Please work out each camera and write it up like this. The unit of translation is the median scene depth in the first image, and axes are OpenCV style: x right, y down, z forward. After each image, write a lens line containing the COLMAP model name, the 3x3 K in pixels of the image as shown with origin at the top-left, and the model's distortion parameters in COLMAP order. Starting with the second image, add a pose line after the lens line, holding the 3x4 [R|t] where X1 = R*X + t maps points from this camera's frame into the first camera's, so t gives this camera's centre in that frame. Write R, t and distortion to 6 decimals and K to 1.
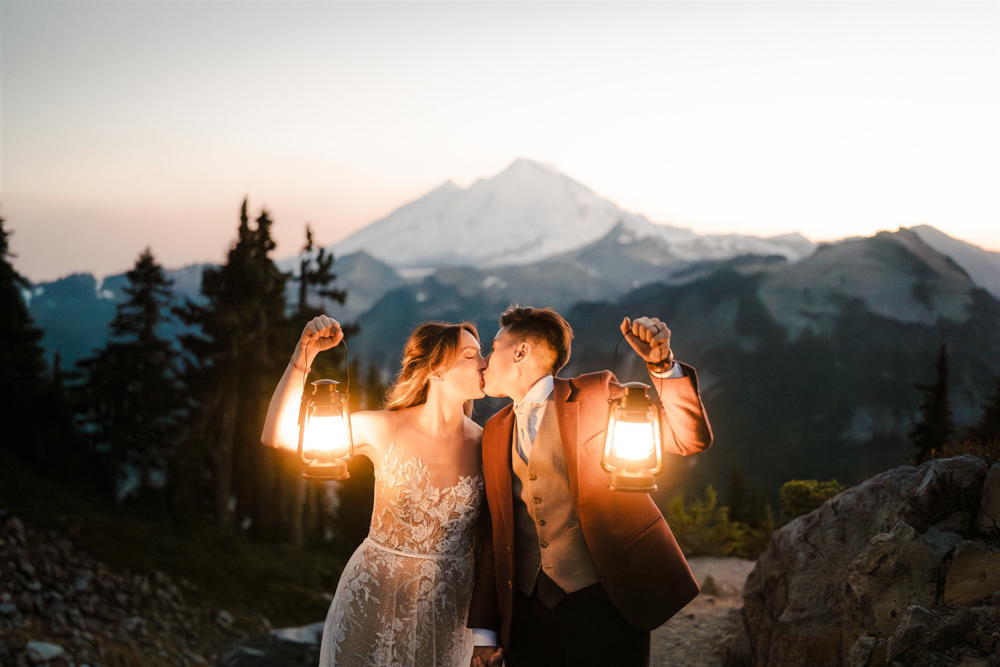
lens RADIAL K [[978.6, 0, 508.5], [0, 978.6, 333.9], [0, 0, 1]] dist [0.068884, 0.000000]
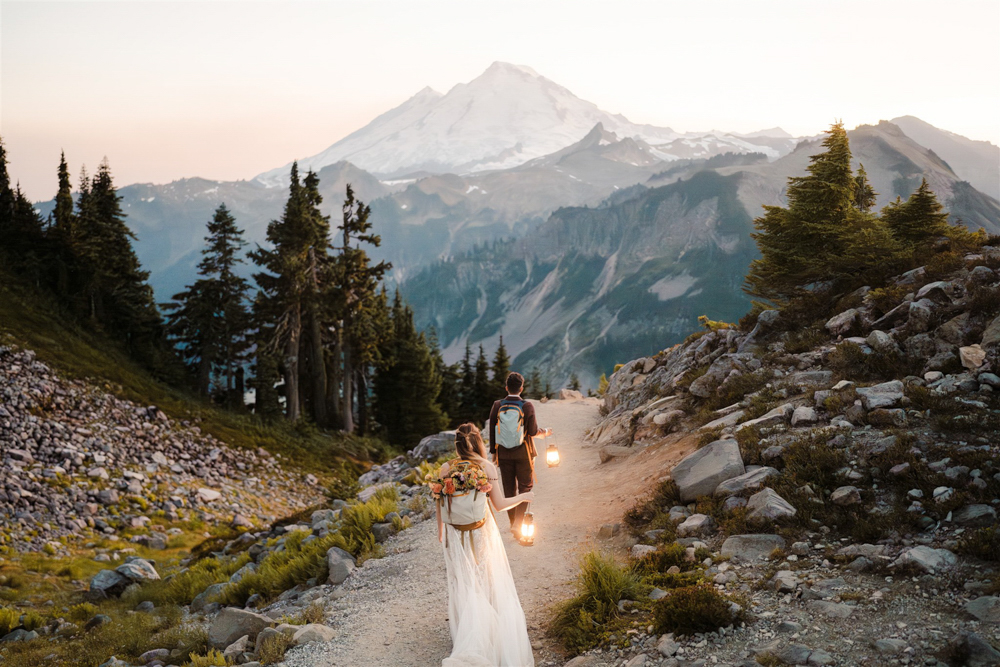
lens RADIAL K [[978.6, 0, 499.3], [0, 978.6, 326.6], [0, 0, 1]] dist [0.068884, 0.000000]
pose [[0.999649, -0.025422, 0.007452, -0.020560], [0.024651, 0.995653, 0.089821, -0.036260], [-0.009704, -0.089606, 0.995930, -0.292081]]
